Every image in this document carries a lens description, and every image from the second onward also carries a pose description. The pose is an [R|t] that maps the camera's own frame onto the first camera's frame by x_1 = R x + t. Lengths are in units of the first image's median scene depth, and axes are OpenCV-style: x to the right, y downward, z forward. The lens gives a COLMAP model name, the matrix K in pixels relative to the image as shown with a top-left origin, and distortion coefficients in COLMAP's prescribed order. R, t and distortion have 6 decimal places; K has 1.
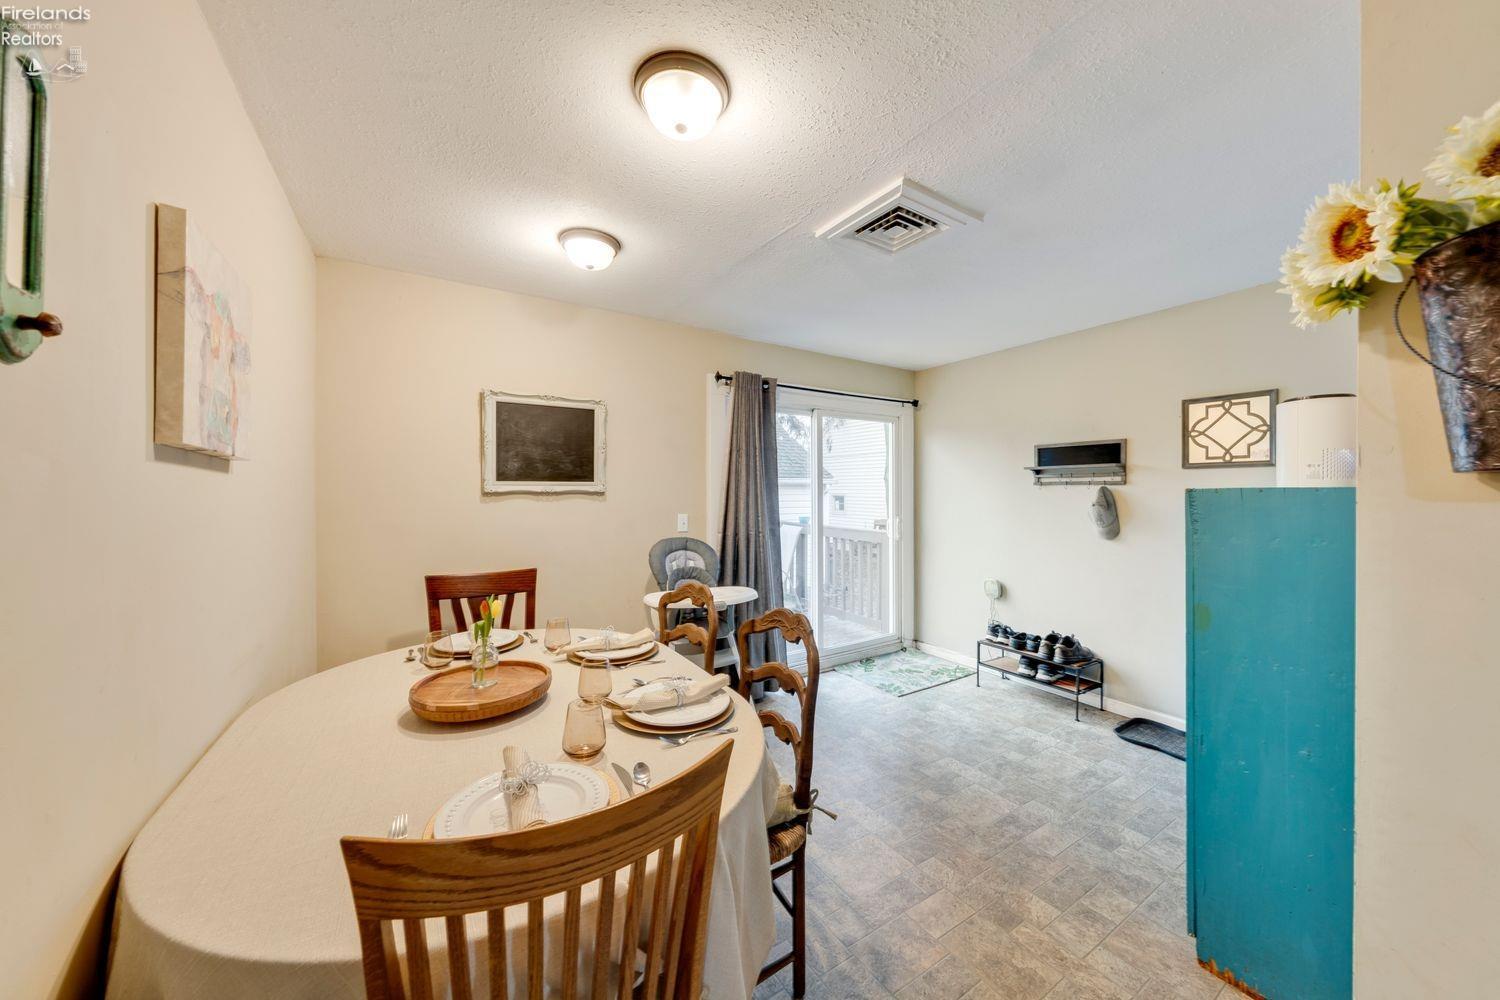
lens RADIAL K [[507.5, 0, 749.0], [0, 507.5, 490.5], [0, 0, 1]] dist [-0.000973, -0.000042]
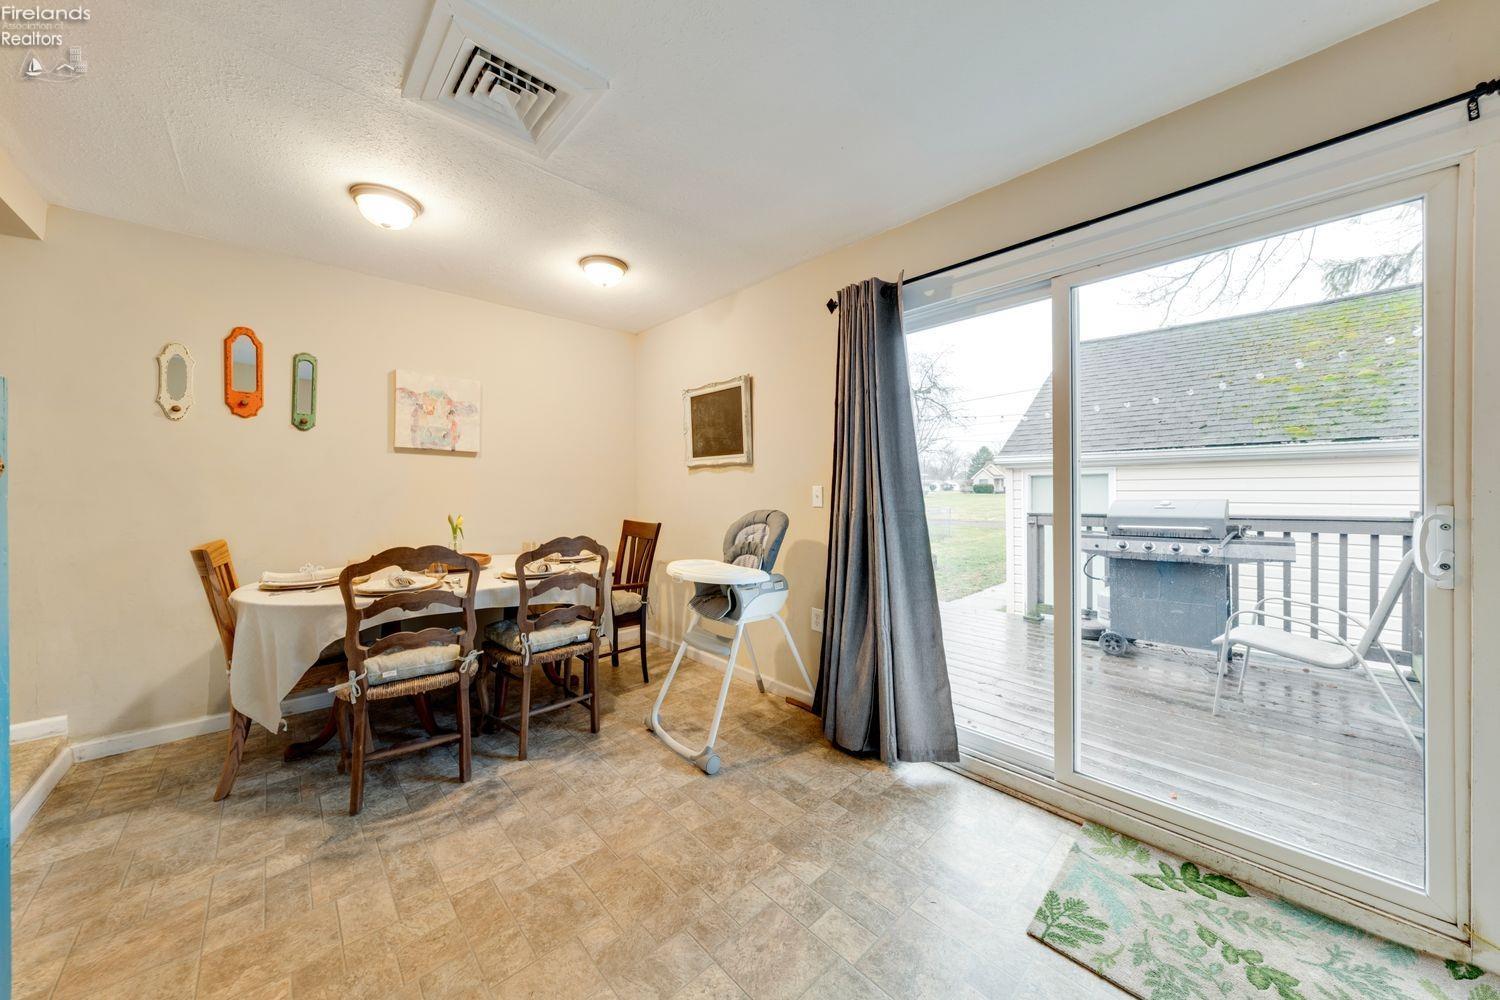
lens RADIAL K [[507.5, 0, 749.0], [0, 507.5, 490.5], [0, 0, 1]] dist [-0.000973, -0.000042]
pose [[0.195119, 0.003016, -0.980775, 0.775633], [0.004955, 0.999979, 0.004061, 0.057742], [0.980767, -0.005653, 0.195100, 0.840124]]
